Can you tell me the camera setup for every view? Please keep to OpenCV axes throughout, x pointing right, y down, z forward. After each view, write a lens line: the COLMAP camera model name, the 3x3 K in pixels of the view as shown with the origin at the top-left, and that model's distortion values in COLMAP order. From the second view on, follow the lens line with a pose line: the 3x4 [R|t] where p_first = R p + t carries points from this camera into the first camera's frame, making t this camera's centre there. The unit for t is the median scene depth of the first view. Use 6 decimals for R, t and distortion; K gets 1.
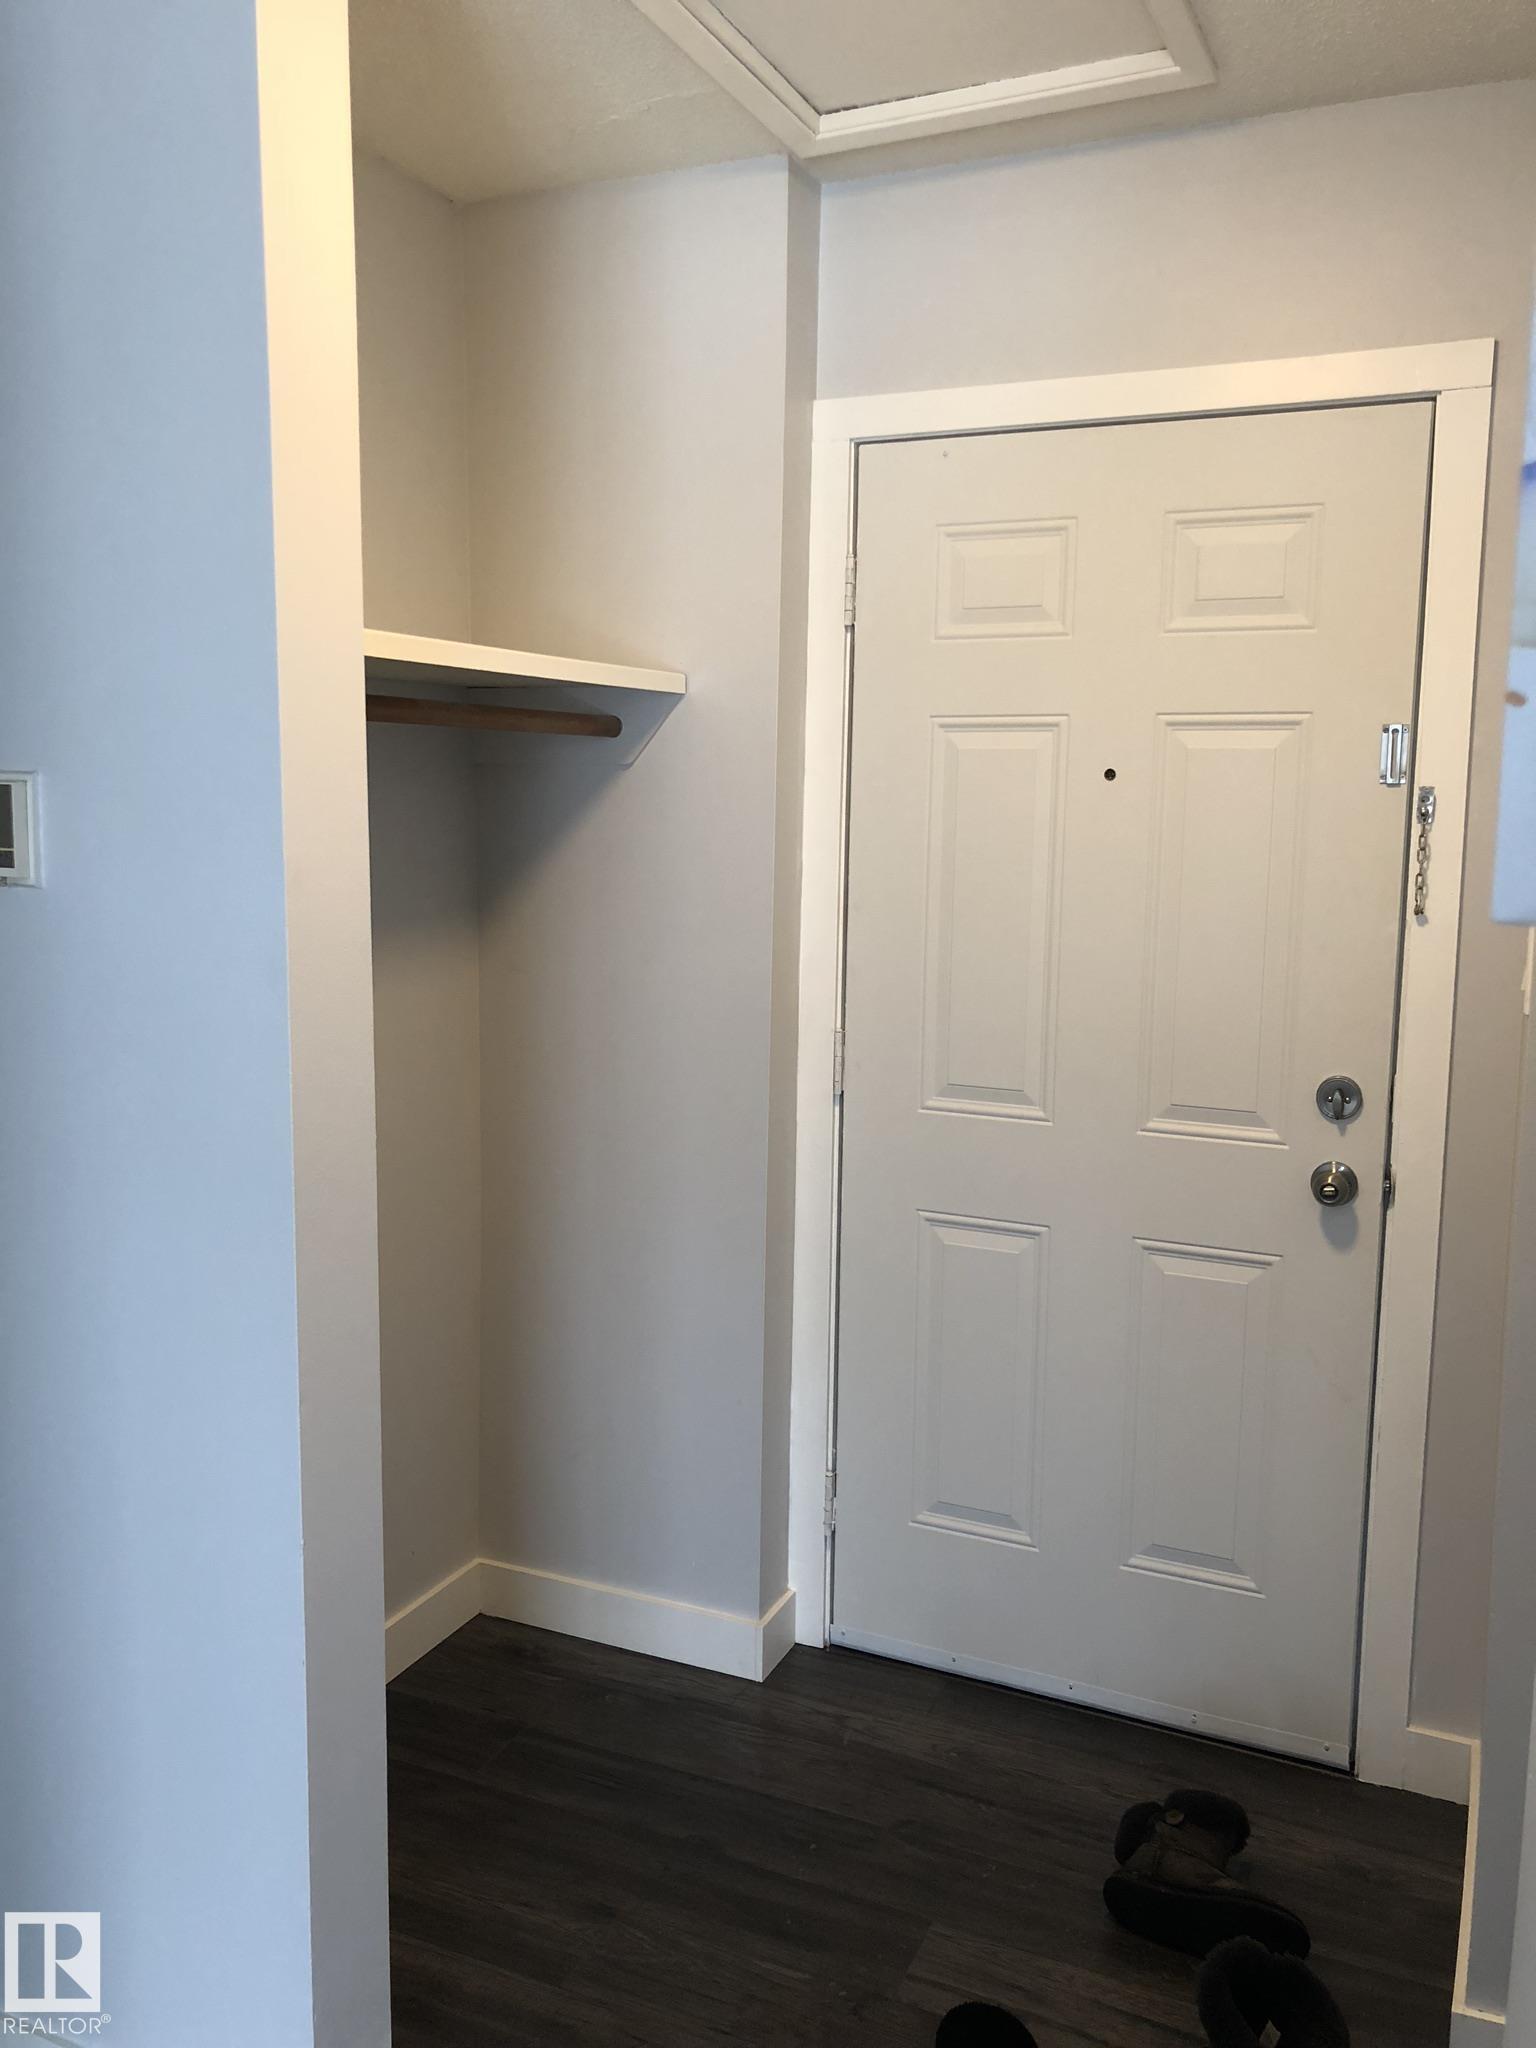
lens RADIAL K [[1644.4, 0, 768.8], [0, 1644.4, 969.3], [0, 0, 1]] dist [0.066221, -0.003333]
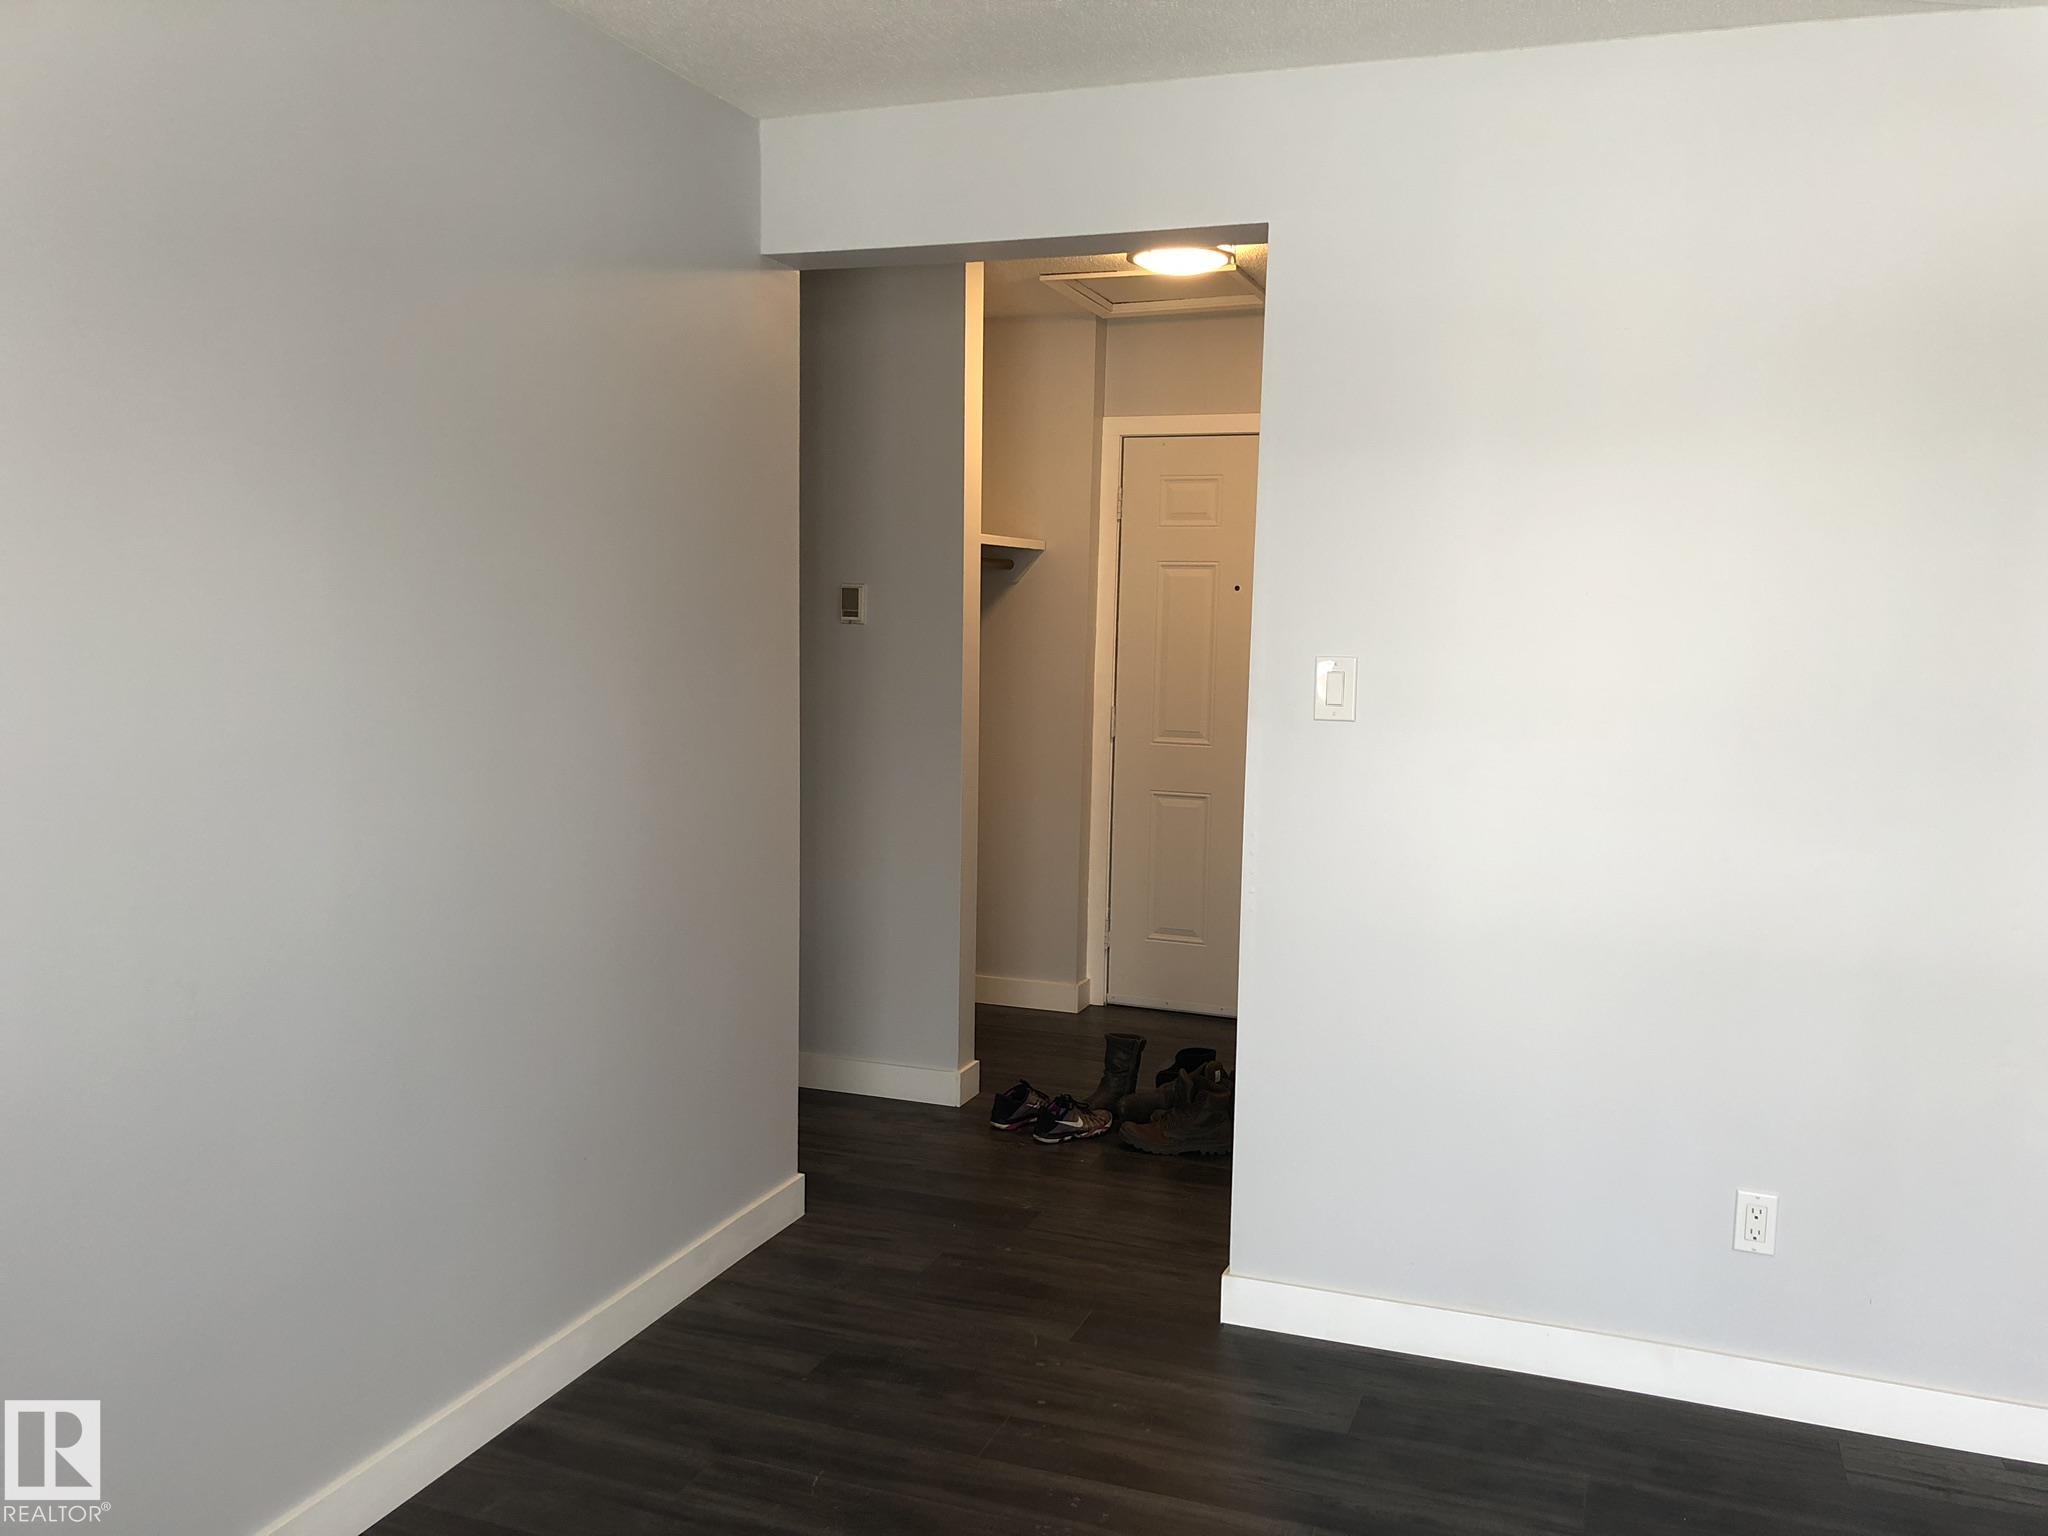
lens RADIAL K [[1650.9, 0, 1019.3], [0, 1650.9, 762.1], [0, 0, 1]] dist [0.028363, -0.008185]
pose [[0.998692, 0.002575, 0.051072, -0.191544], [-0.001556, 0.999799, -0.019968, 0.153692], [-0.051113, 0.019863, 0.998495, -1.149703]]
